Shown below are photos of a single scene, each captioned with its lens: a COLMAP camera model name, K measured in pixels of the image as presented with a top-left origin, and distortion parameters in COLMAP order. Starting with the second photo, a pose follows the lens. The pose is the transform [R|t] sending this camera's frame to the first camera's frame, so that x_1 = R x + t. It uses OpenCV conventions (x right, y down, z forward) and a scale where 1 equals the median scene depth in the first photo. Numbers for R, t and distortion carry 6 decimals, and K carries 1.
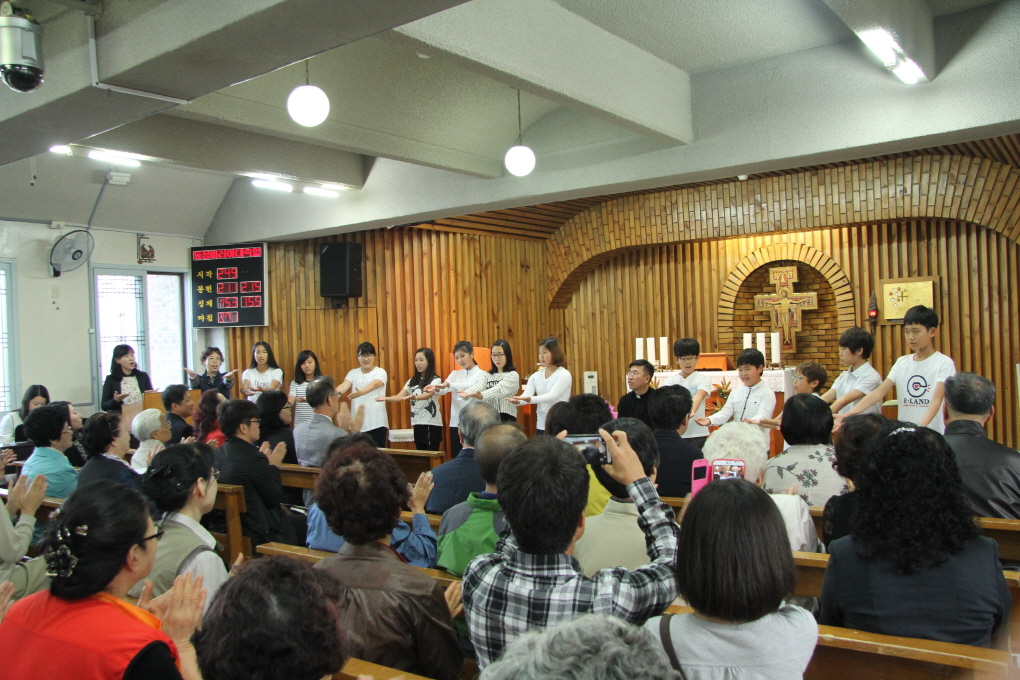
lens RADIAL K [[949.5, 0, 510.0], [0, 949.5, 340.0], [0, 0, 1]] dist [-0.096495, 0.006017]
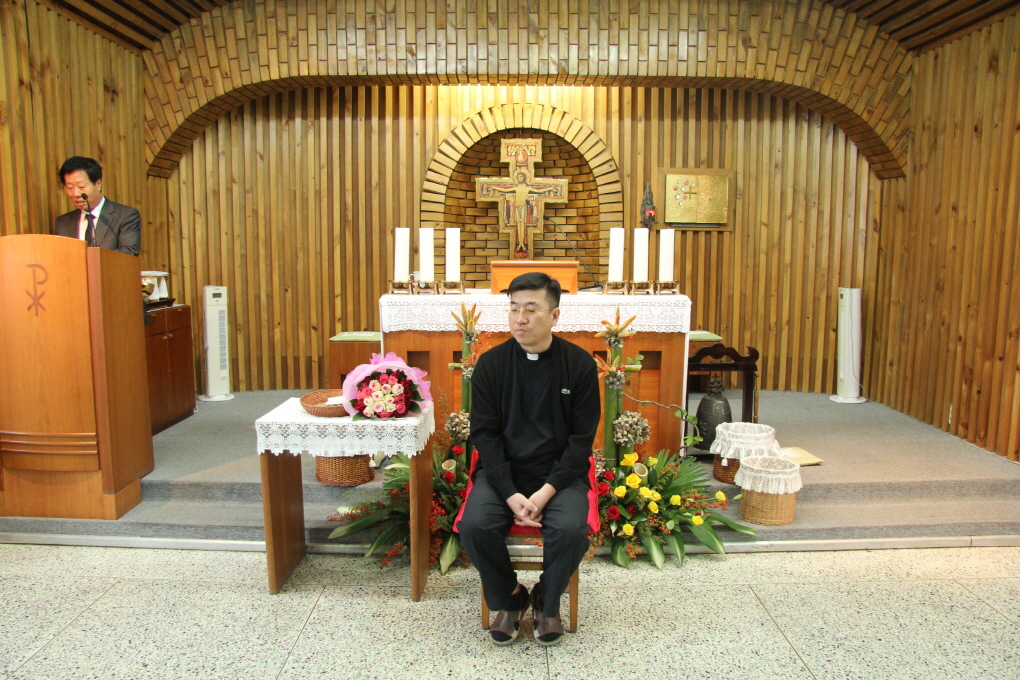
lens RADIAL K [[822.4, 0, 509.7], [0, 822.4, 350.1], [0, 0, 1]] dist [-0.168364, 0.152872]
pose [[0.809431, -0.033396, 0.586265, -0.069845], [-0.036653, 0.993561, 0.107203, 0.012408], [-0.586070, -0.108262, 0.802995, 0.511942]]
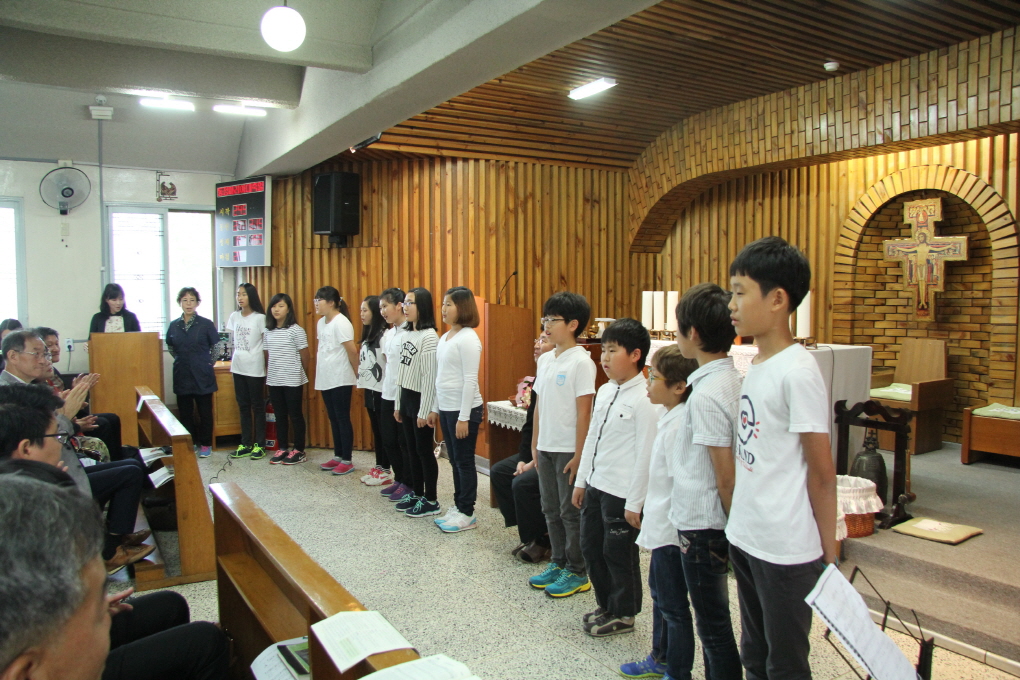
lens RADIAL K [[822.4, 0, 509.7], [0, 822.4, 350.1], [0, 0, 1]] dist [-0.168364, 0.152872]
pose [[0.913047, 0.061185, -0.403239, 0.253864], [-0.029144, 0.995944, 0.085126, -0.006674], [0.406811, -0.065972, 0.911127, 0.325111]]
